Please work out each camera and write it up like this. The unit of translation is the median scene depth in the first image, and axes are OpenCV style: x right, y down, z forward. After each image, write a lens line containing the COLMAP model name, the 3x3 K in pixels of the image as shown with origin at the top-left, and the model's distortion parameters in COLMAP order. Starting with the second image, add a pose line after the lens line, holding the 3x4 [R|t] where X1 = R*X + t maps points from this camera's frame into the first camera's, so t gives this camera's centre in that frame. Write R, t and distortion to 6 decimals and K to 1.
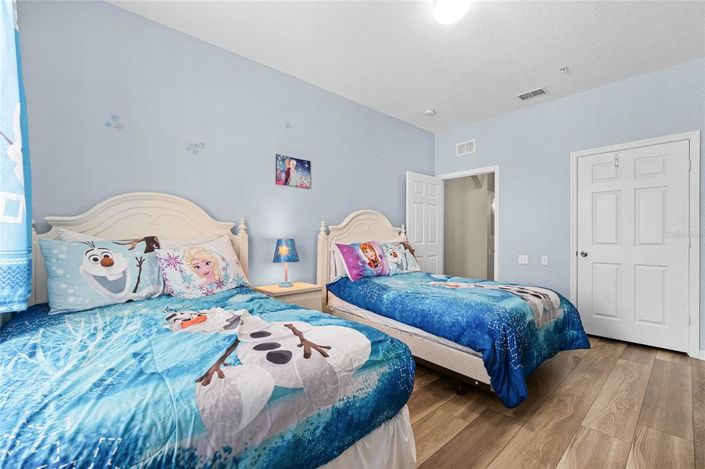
lens RADIAL K [[300.1, 0, 351.1], [0, 300.1, 233.9], [0, 0, 1]] dist [-0.002204, -0.000540]
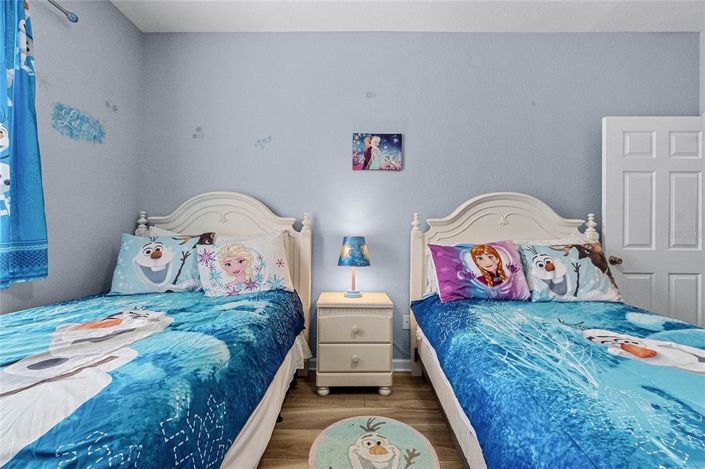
lens RADIAL K [[300.1, 0, 351.1], [0, 300.1, 233.9], [0, 0, 1]] dist [-0.002204, -0.000540]
pose [[0.743189, -0.000319, -0.669082, 0.288636], [0.000332, 1.000000, -0.000108, 0.008869], [0.669082, -0.000142, 0.743189, 0.378443]]
